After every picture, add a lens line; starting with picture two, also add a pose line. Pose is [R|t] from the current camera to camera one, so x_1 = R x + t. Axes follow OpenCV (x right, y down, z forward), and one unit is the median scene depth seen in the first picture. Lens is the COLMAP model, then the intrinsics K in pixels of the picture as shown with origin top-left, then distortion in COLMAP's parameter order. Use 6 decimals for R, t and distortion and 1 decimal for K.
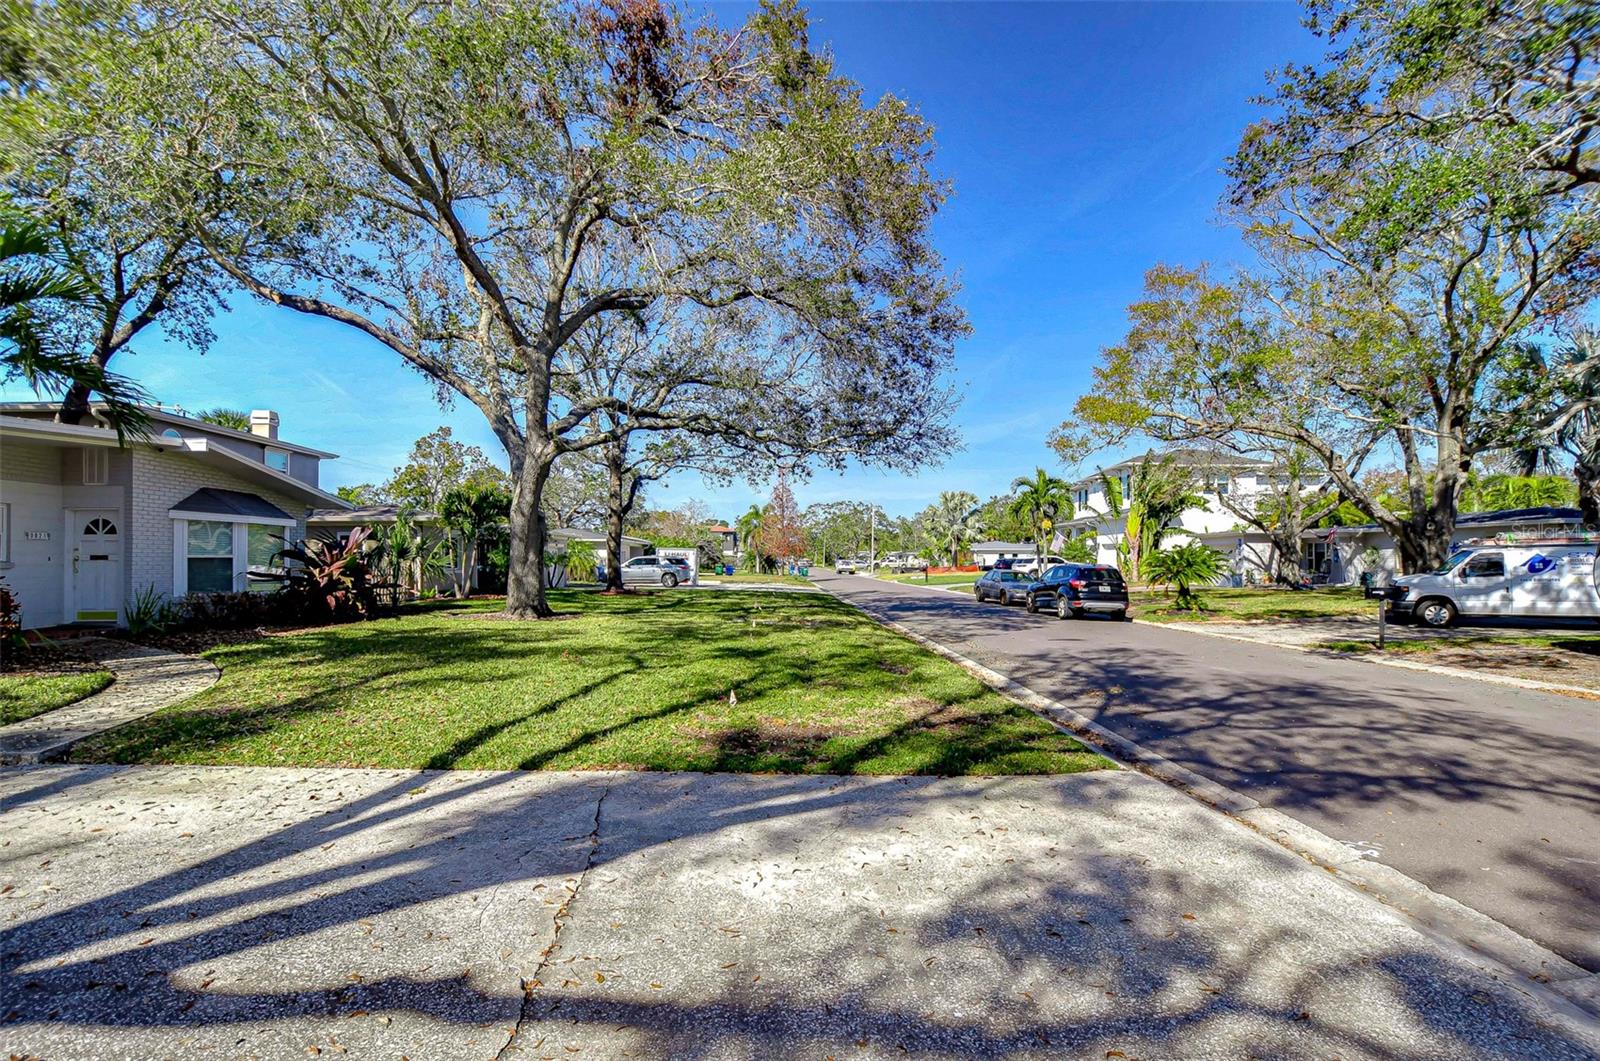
lens RADIAL K [[732.8, 0, 802.4], [0, 732.8, 552.7], [0, 0, 1]] dist [0.015604, -0.011625]
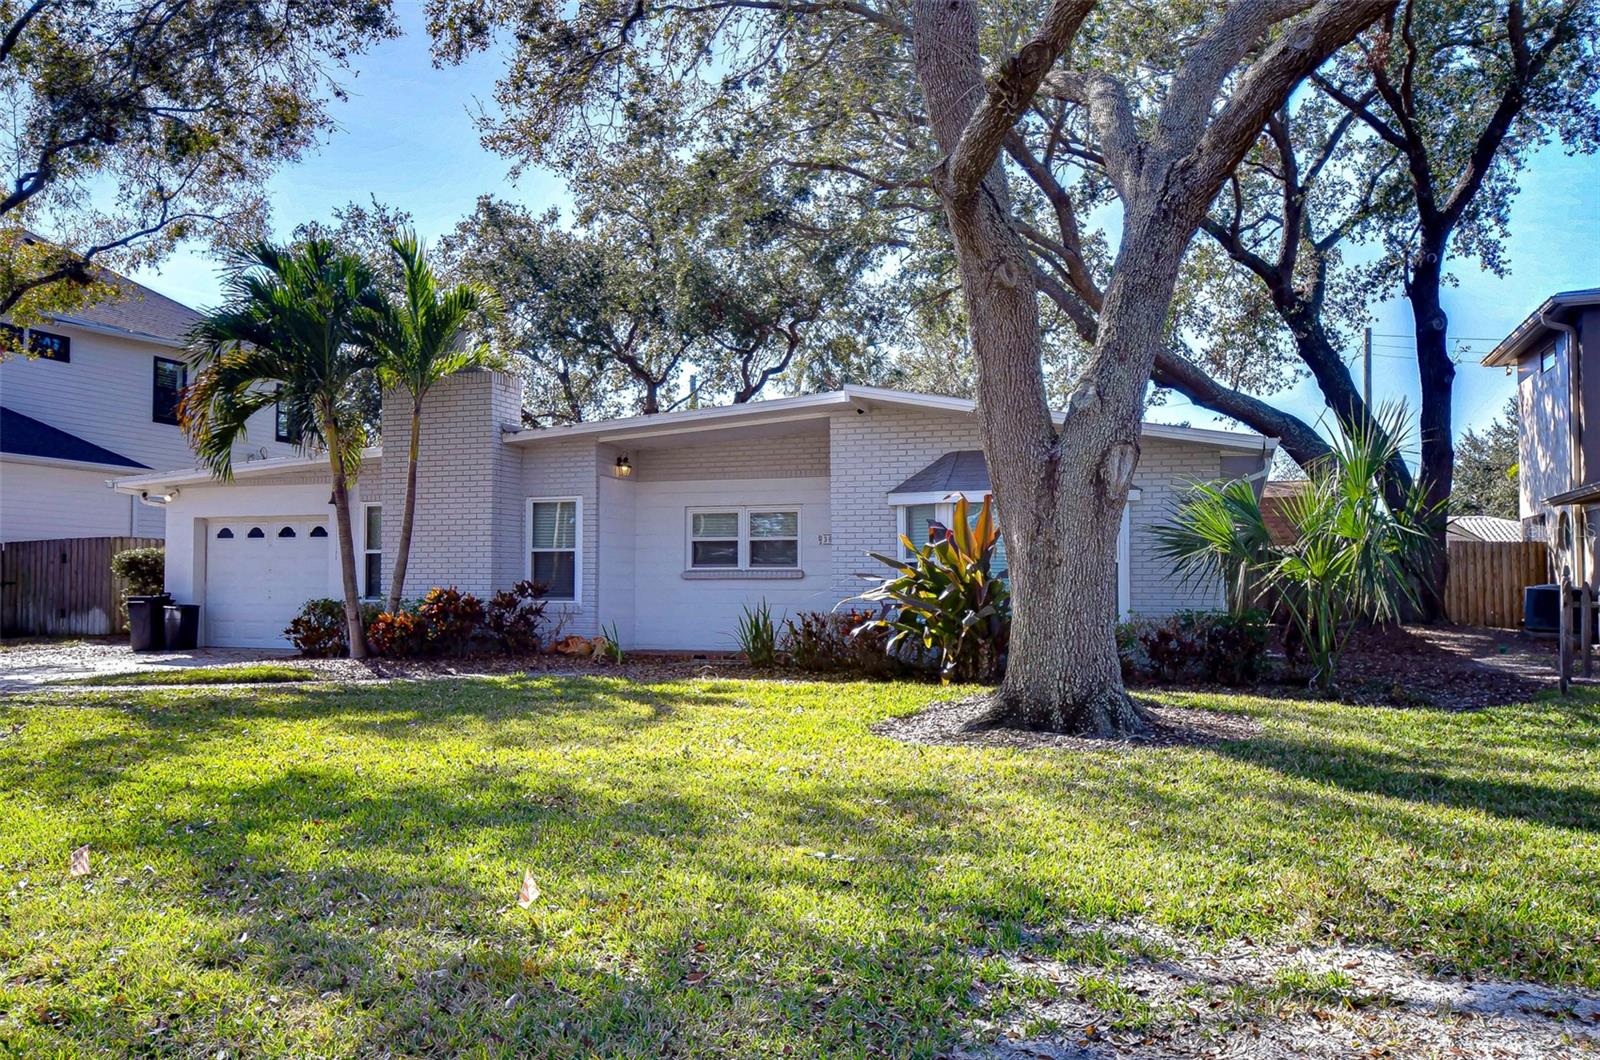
lens RADIAL K [[1164.5, 0, 804.6], [0, 1164.5, 573.2], [0, 0, 1]] dist [-0.001036, -0.001597]
pose [[-0.368692, -0.014529, -0.929438, 0.165222], [0.007404, 0.999800, -0.018566, 0.032303], [0.929522, -0.013727, -0.368511, 1.202656]]
